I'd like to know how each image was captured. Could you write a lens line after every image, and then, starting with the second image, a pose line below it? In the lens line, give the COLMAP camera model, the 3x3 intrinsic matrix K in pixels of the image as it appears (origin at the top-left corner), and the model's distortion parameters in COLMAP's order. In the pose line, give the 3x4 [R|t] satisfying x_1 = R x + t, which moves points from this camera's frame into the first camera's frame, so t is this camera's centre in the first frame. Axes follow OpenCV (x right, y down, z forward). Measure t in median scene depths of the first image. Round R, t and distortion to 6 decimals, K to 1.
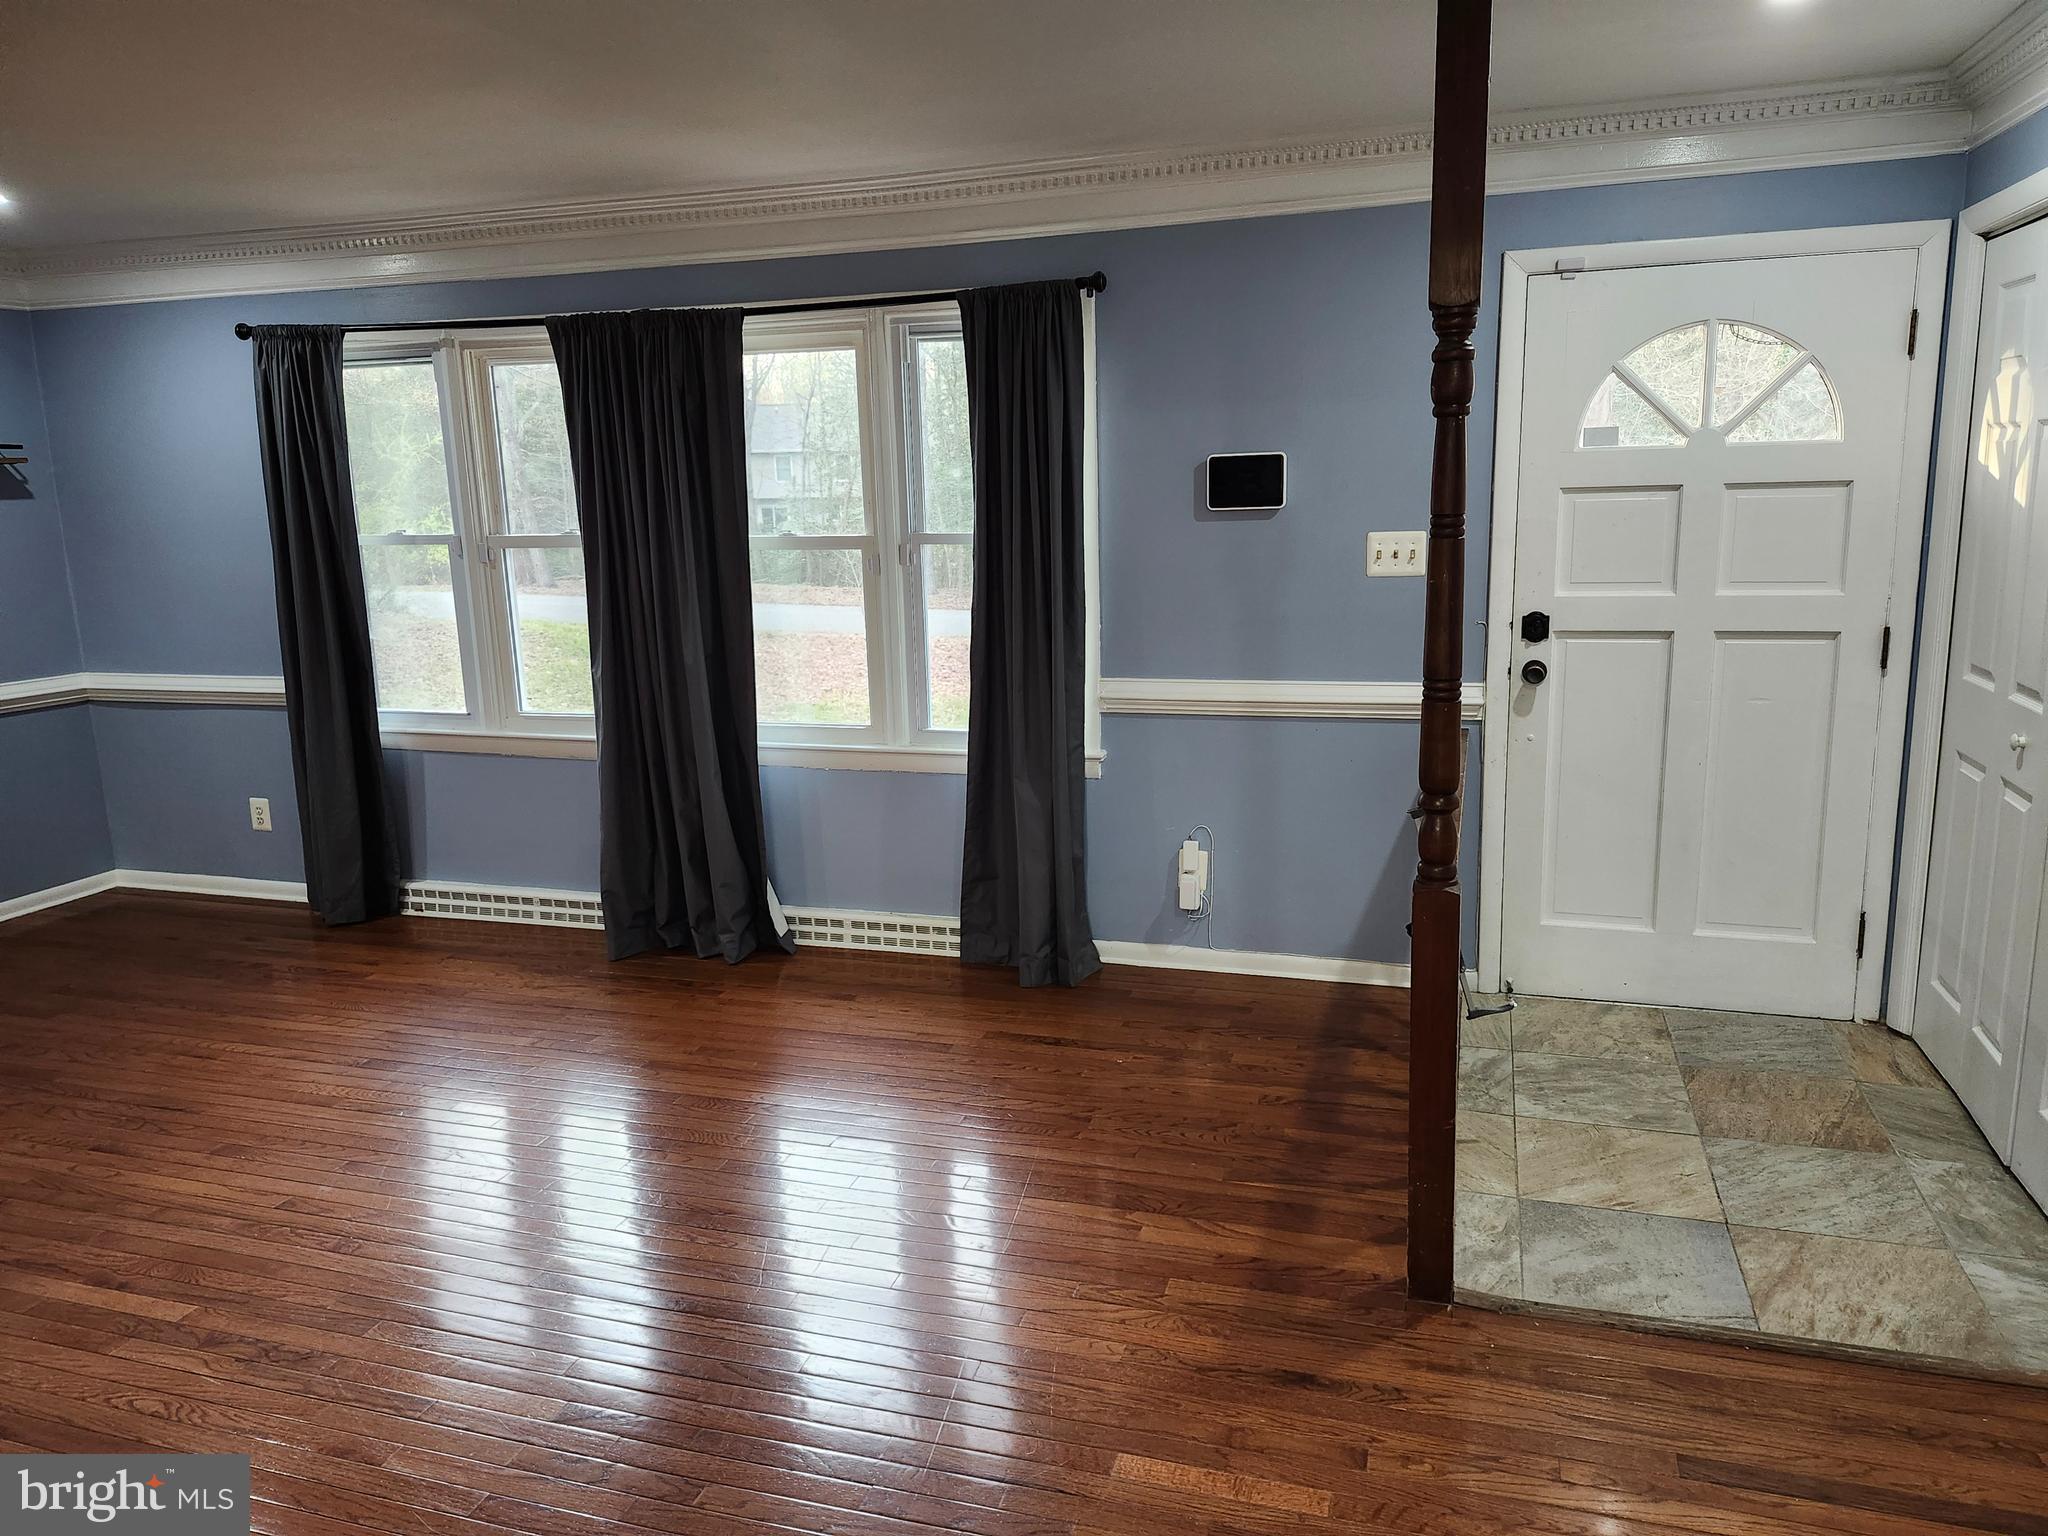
lens RADIAL K [[1433.8, 0, 1034.5], [0, 1433.8, 769.2], [0, 0, 1]] dist [0.113957, -0.137362]
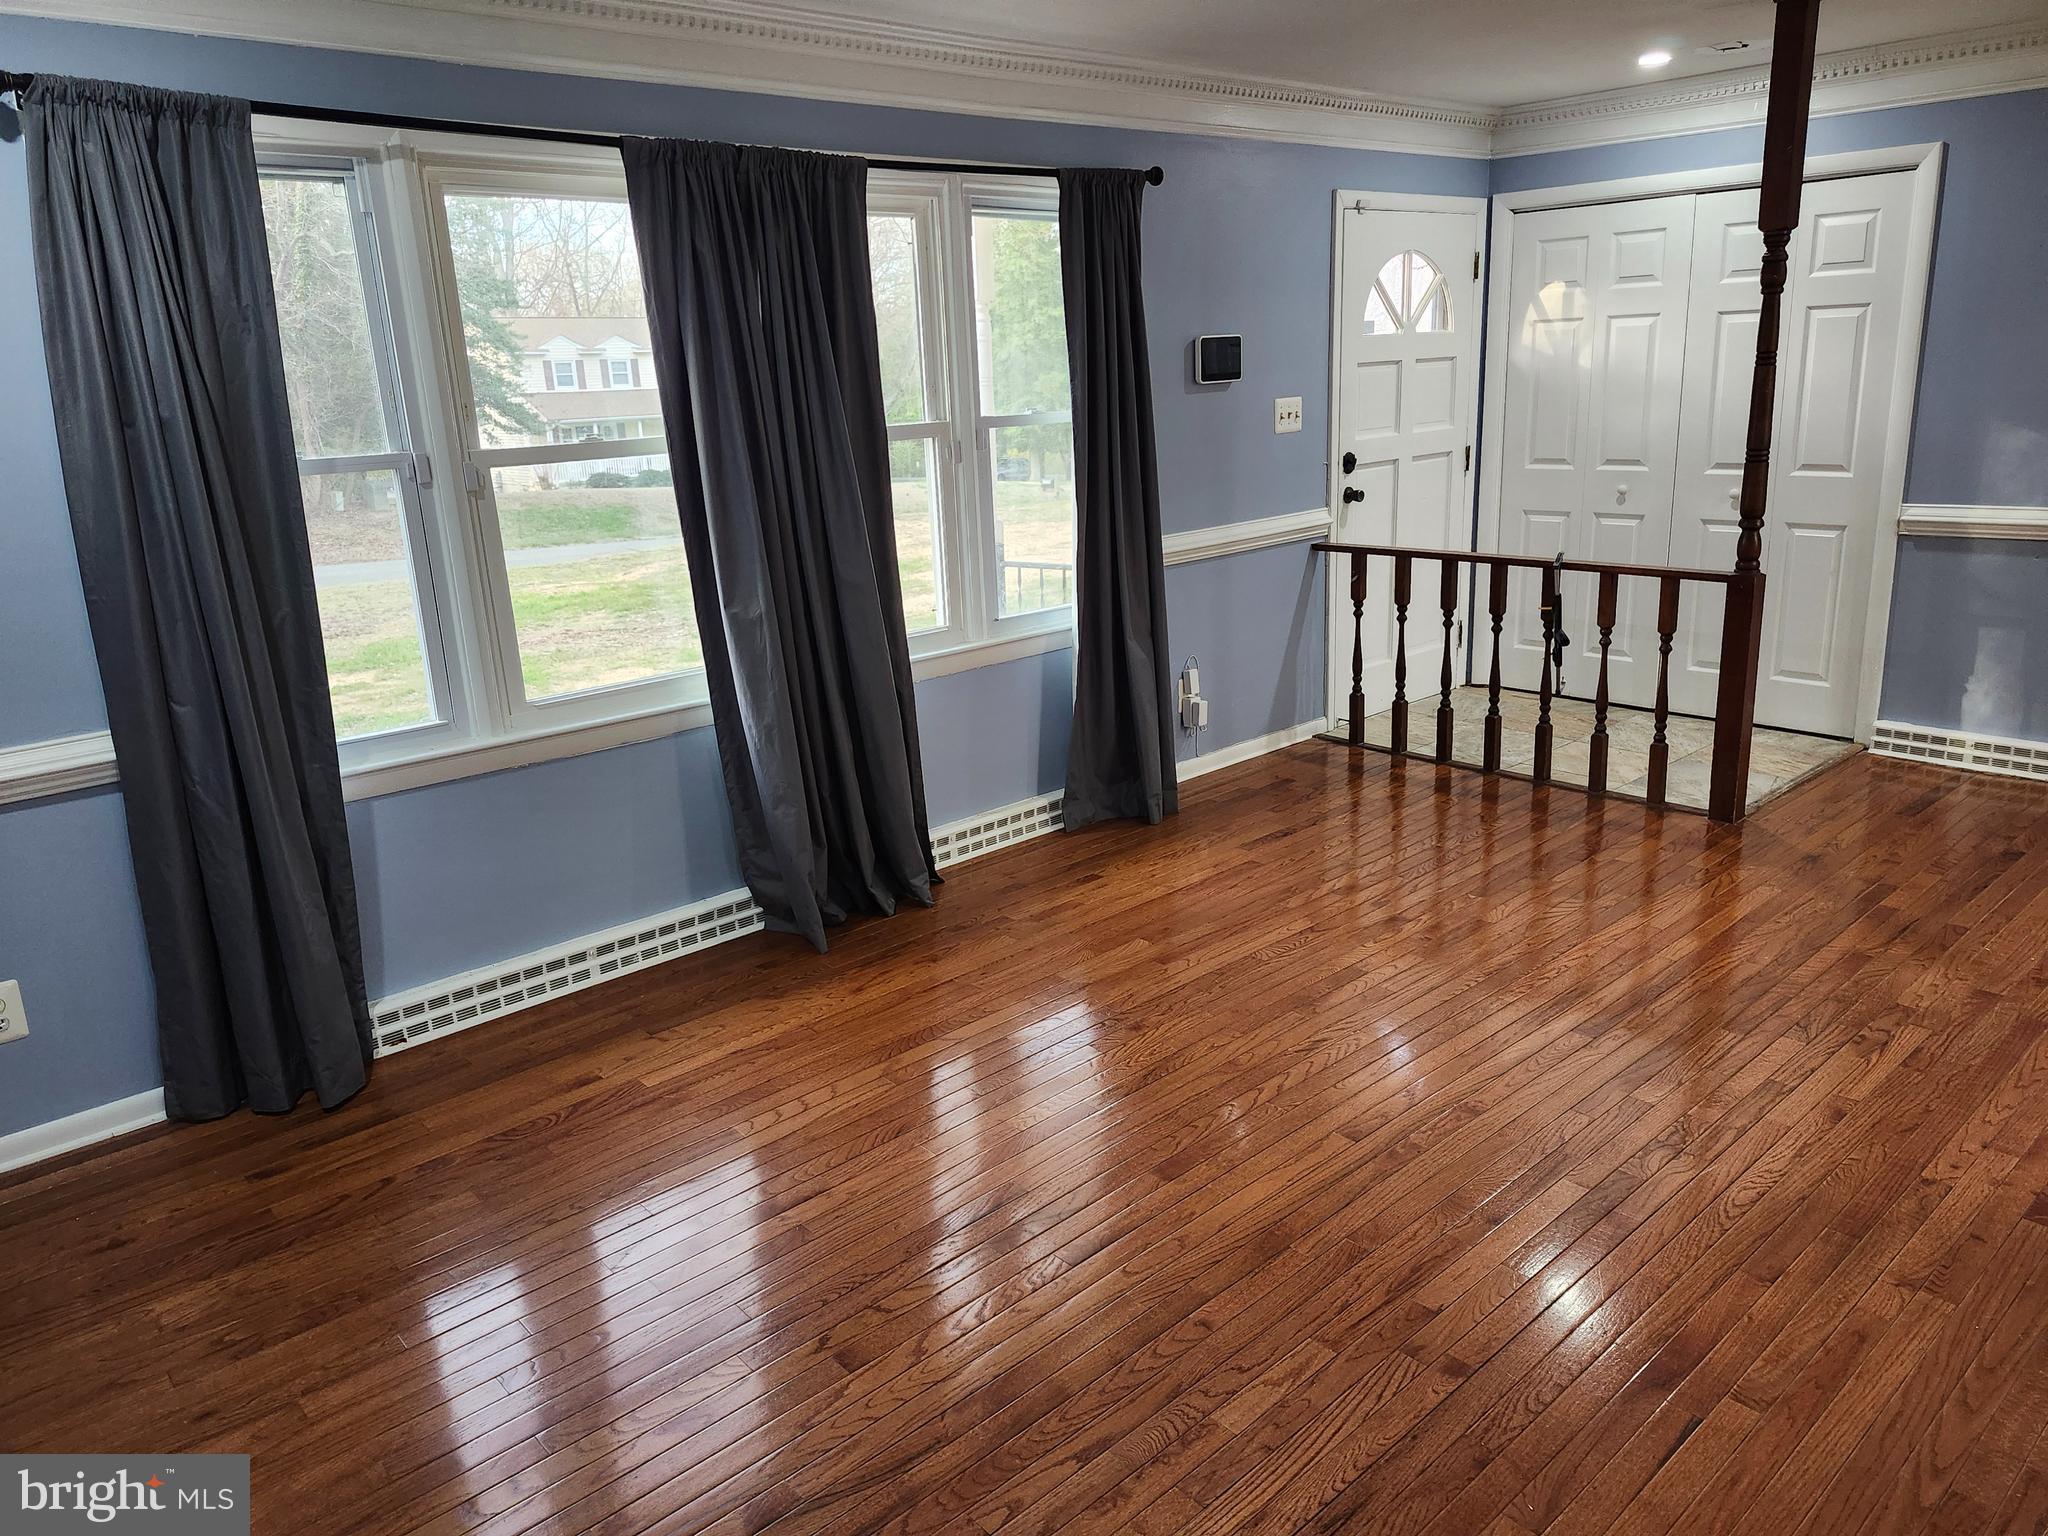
lens RADIAL K [[1433.8, 0, 1034.5], [0, 1433.8, 769.2], [0, 0, 1]] dist [0.113957, -0.137362]
pose [[0.491503, -0.233157, 0.839084, -0.959491], [0.200438, 0.967914, 0.151547, -0.075291], [-0.847496, 0.093699, 0.522466, 0.489027]]
